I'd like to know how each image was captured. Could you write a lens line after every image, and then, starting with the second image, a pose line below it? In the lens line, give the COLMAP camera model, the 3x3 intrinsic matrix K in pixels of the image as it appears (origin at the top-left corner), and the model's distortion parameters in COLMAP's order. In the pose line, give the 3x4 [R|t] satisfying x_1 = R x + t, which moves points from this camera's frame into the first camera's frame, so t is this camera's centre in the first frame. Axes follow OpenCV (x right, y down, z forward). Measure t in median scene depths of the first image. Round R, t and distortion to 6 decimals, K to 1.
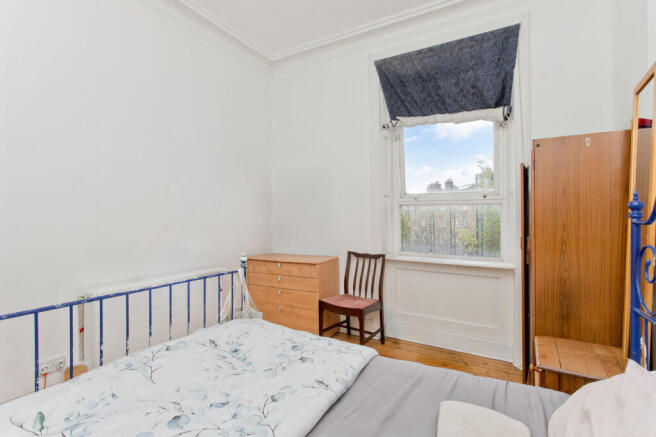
lens RADIAL K [[315.7, 0, 323.7], [0, 315.7, 219.0], [0, 0, 1]] dist [0.001327, -0.000069]
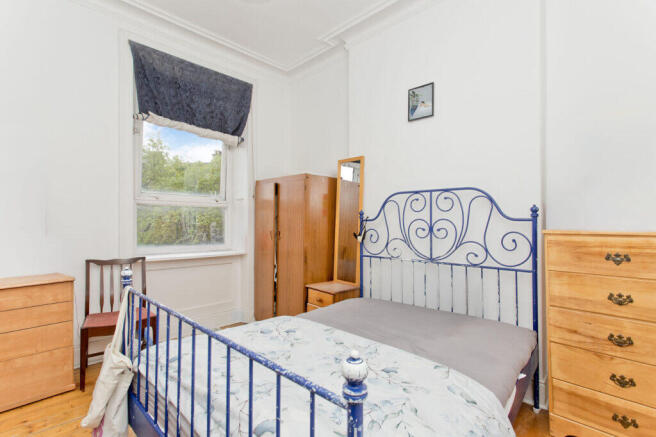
lens RADIAL K [[315.7, 0, 322.3], [0, 315.7, 218.0], [0, 0, 1]] dist [0.001327, -0.000069]
pose [[0.258044, 0.004418, 0.966123, -0.603551], [-0.000767, 0.999990, -0.004368, 0.002169], [-0.966133, 0.000386, 0.258045, 0.272259]]
